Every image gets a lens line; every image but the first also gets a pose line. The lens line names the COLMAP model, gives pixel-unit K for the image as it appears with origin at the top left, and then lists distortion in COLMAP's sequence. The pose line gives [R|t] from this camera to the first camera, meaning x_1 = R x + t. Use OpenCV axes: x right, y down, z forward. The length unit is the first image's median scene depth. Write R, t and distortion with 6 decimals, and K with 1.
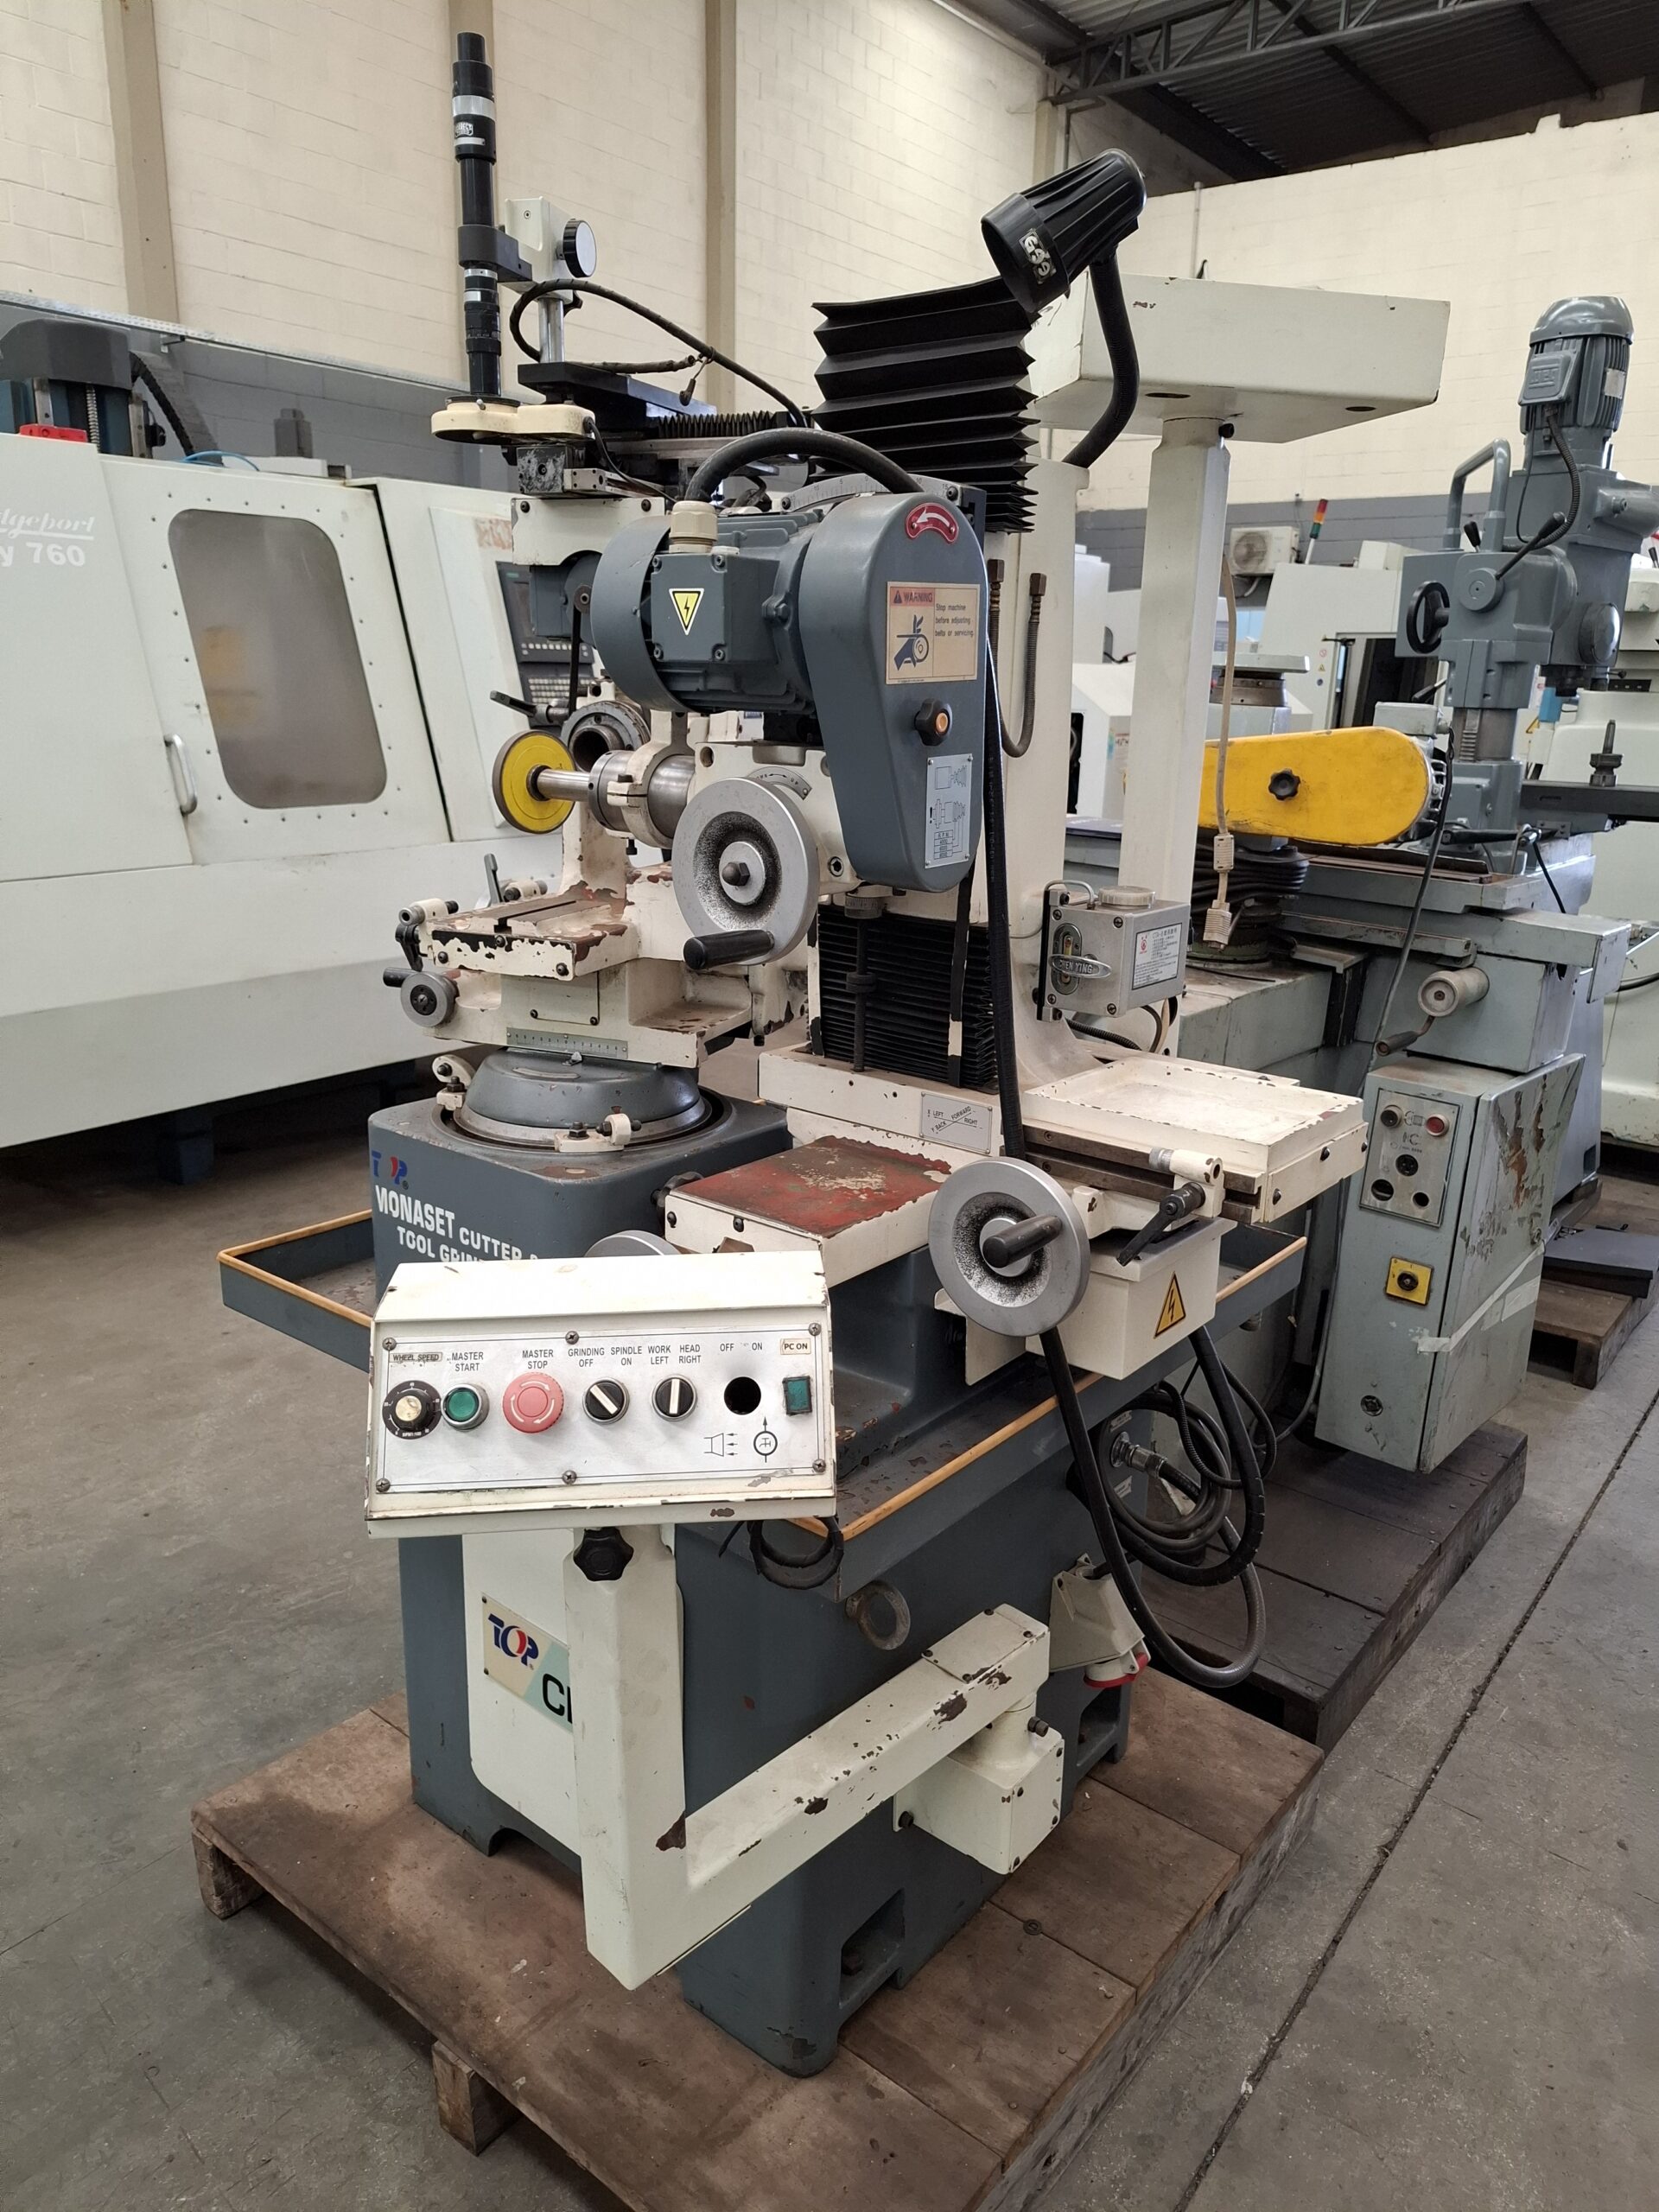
lens RADIAL K [[1551.7, 0, 843.9], [0, 1551.7, 1105.1], [0, 0, 1]] dist [0.040600, -0.033649]
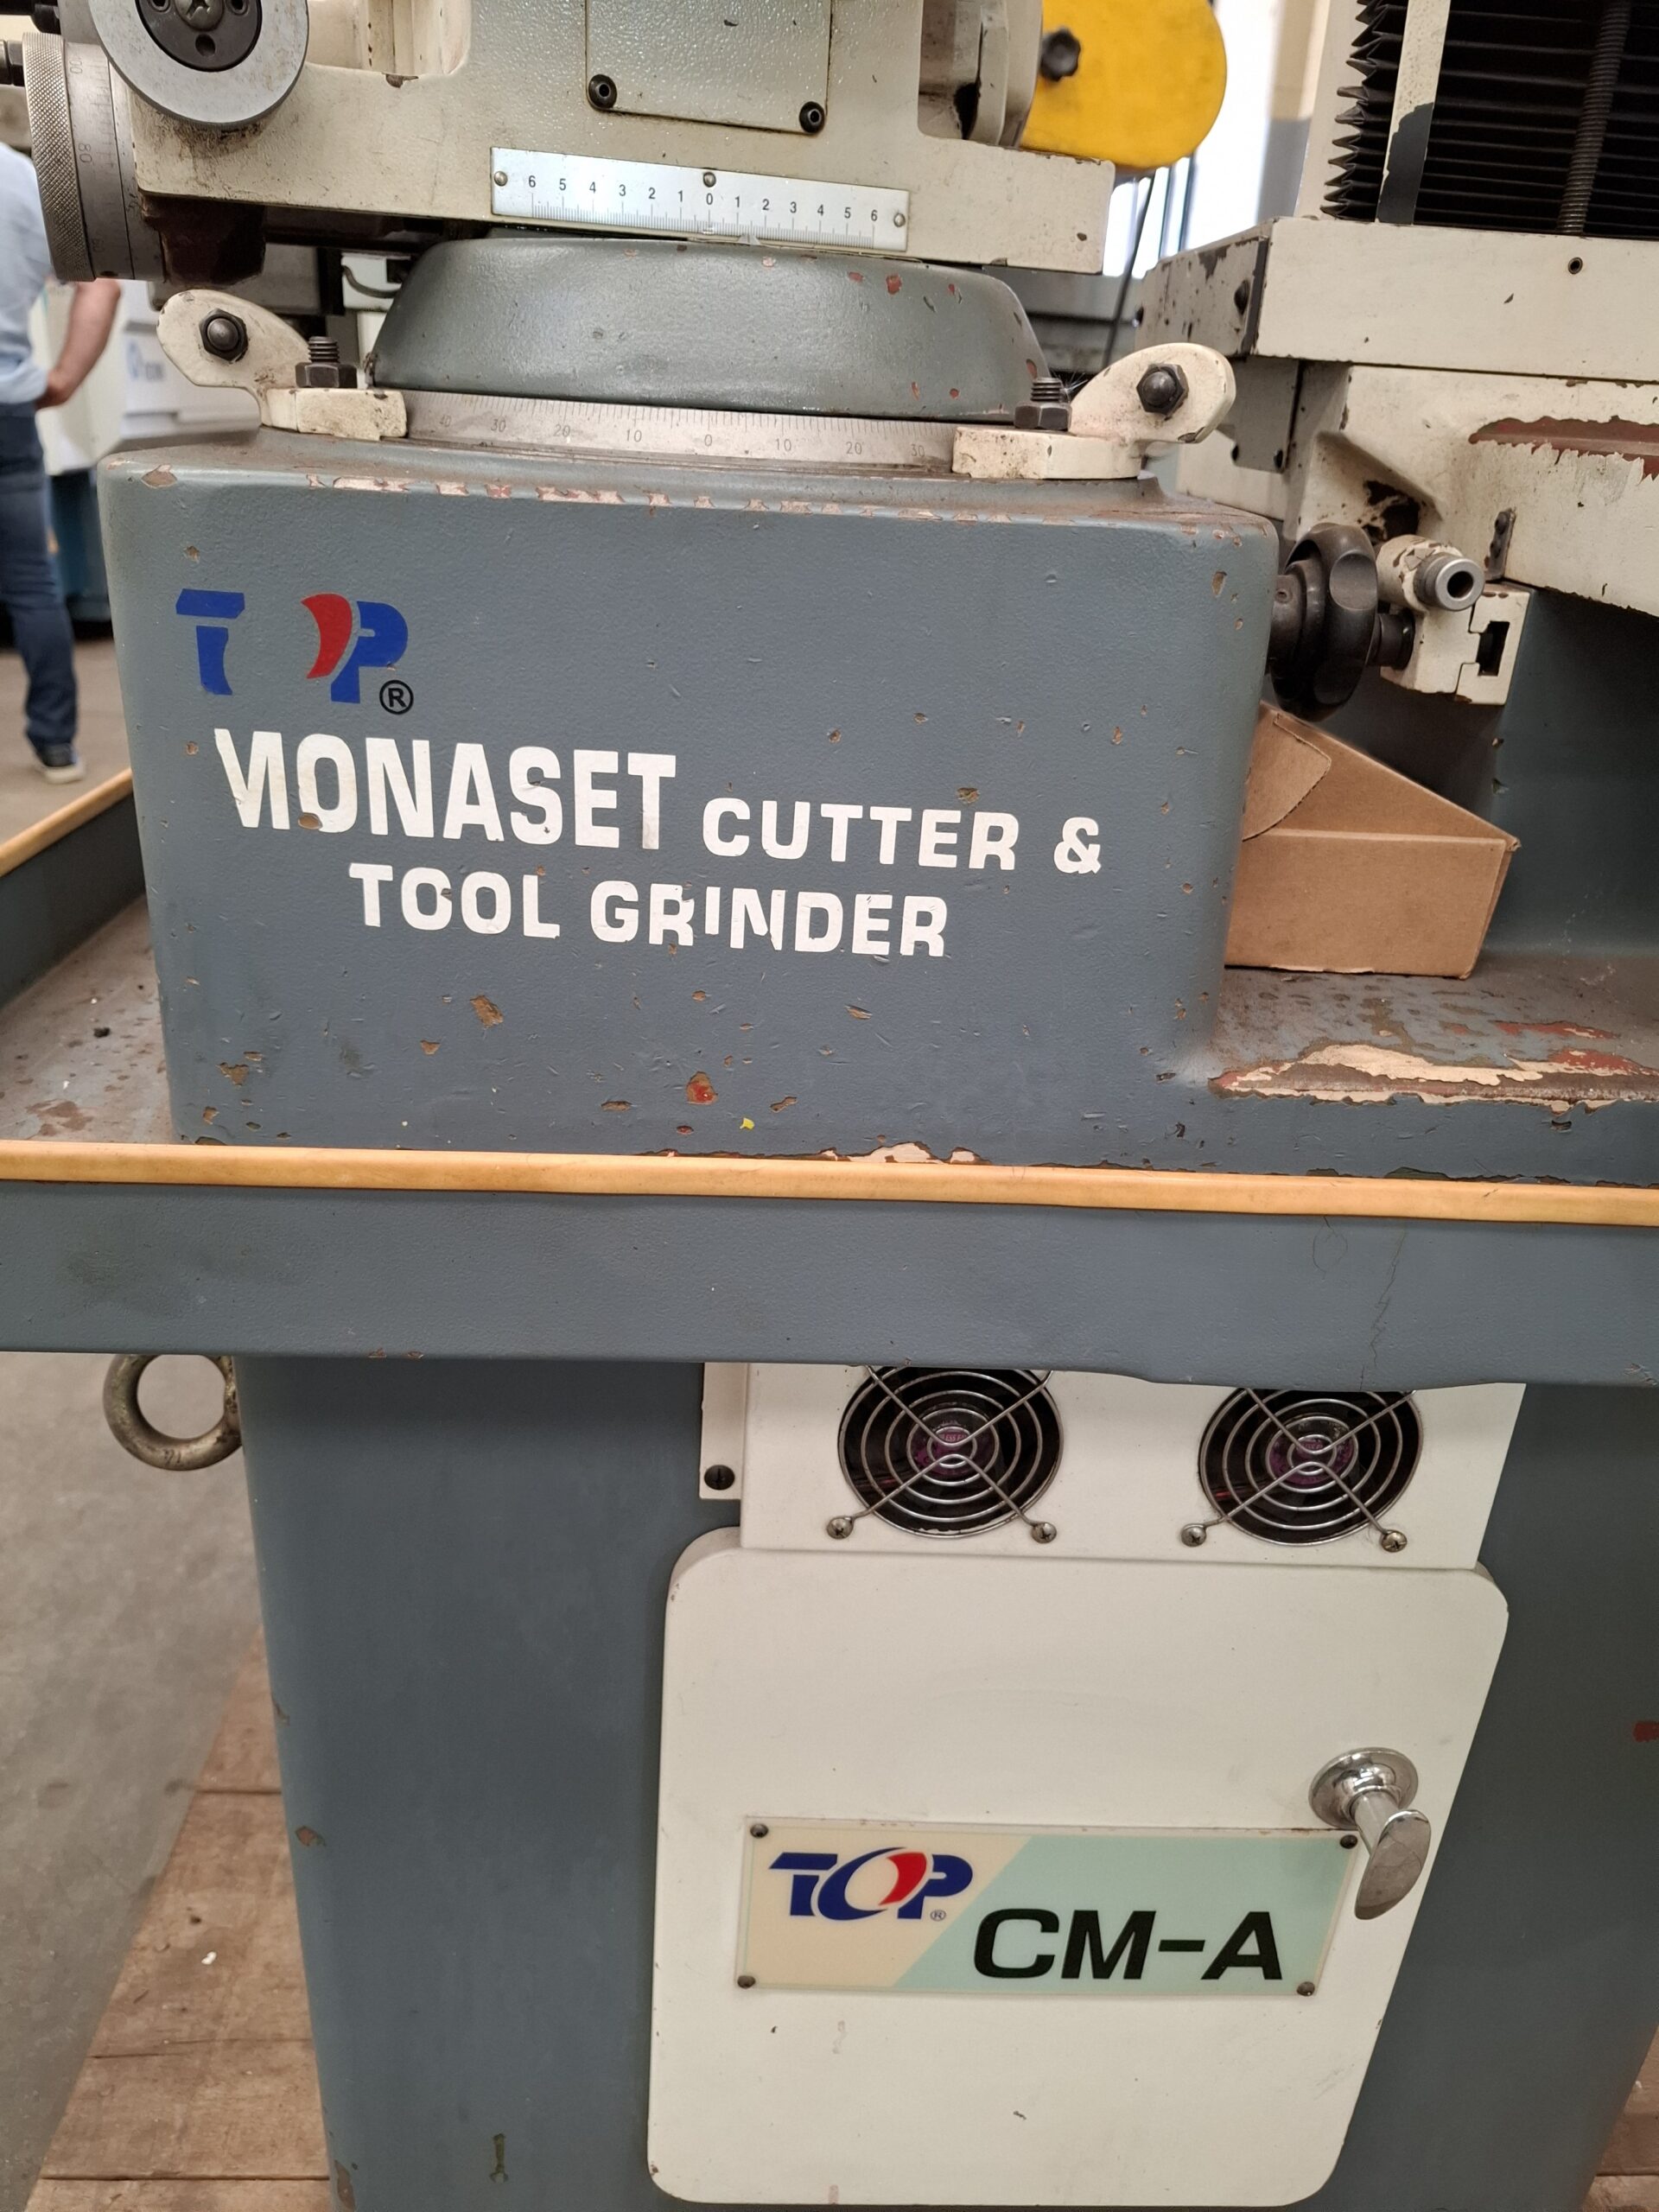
lens RADIAL K [[1551.7, 0, 826.7], [0, 1551.7, 1096.1], [0, 0, 1]] dist [0.040600, -0.033649]
pose [[0.747600, -0.255749, 0.612933, -0.355196], [0.138593, 0.962641, 0.232623, 0.056748], [-0.649528, -0.088961, 0.755115, 0.639535]]
